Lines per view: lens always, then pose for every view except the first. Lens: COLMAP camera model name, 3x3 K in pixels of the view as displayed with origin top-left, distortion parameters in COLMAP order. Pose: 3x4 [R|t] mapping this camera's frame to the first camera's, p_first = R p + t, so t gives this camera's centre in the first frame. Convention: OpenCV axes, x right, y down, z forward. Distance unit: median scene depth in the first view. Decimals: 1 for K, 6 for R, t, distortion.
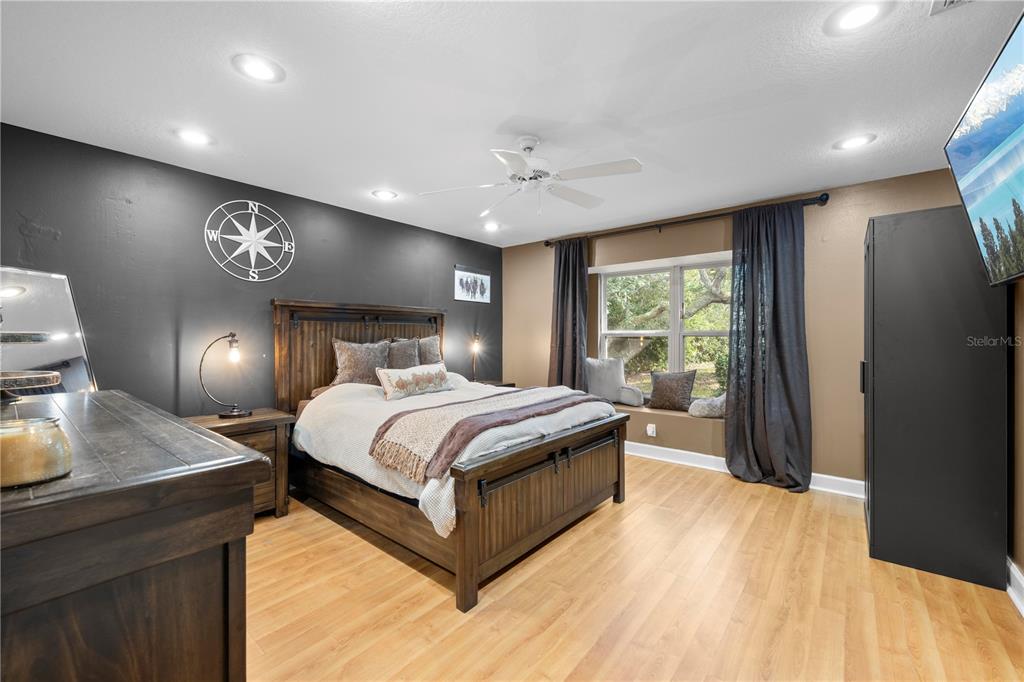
lens RADIAL K [[412.1, 0, 511.9], [0, 412.1, 331.3], [0, 0, 1]] dist [0.000250, 0.000101]
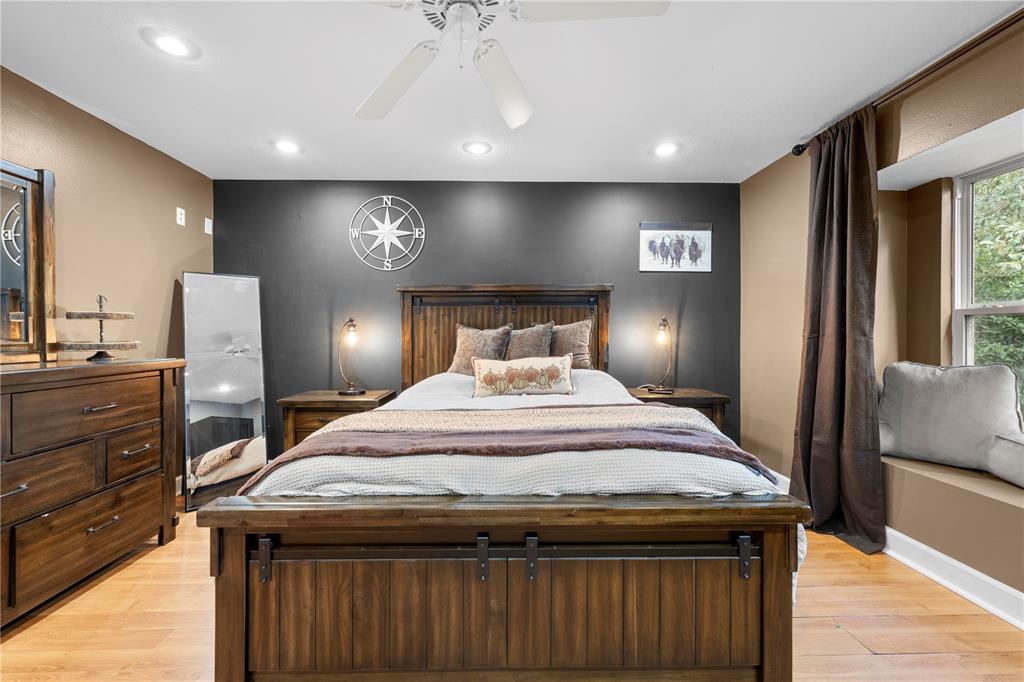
lens RADIAL K [[412.1, 0, 511.9], [0, 412.1, 331.3], [0, 0, 1]] dist [0.000250, 0.000101]
pose [[0.657465, -0.004319, -0.753472, 0.355302], [0.009712, 0.999949, 0.002742, 0.033341], [0.753422, -0.009120, 0.657474, 0.496123]]
